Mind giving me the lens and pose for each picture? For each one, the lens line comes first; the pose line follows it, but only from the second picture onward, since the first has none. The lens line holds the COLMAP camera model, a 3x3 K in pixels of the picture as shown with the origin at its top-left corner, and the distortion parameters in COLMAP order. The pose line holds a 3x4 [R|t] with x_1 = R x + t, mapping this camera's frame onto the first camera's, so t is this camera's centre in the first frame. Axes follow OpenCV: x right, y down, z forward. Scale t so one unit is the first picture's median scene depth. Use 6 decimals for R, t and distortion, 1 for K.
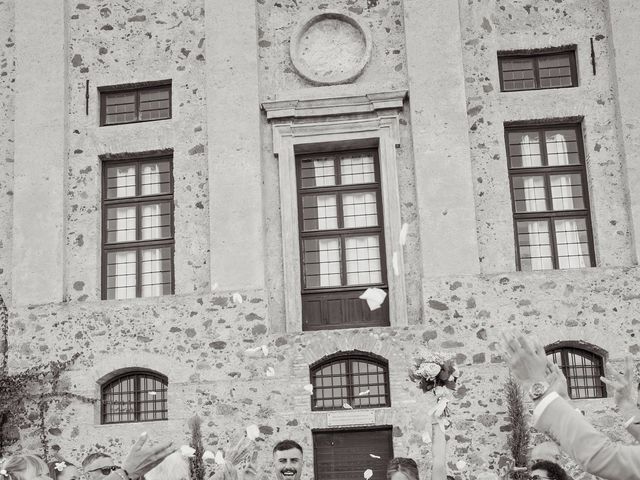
lens RADIAL K [[693.3, 0, 320.0], [0, 693.3, 240.0], [0, 0, 1]] dist [-0.070219, 0.019345]
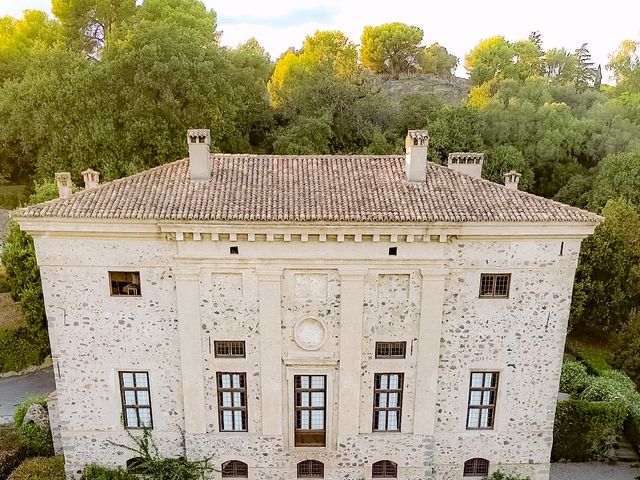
lens RADIAL K [[693.3, 0, 320.0], [0, 693.3, 240.0], [0, 0, 1]] dist [-0.070219, 0.019345]
pose [[0.995197, 0.051330, 0.083352, -0.207019], [-0.068842, 0.972349, 0.223157, -1.372586], [-0.069593, -0.227823, 0.971212, -1.593209]]
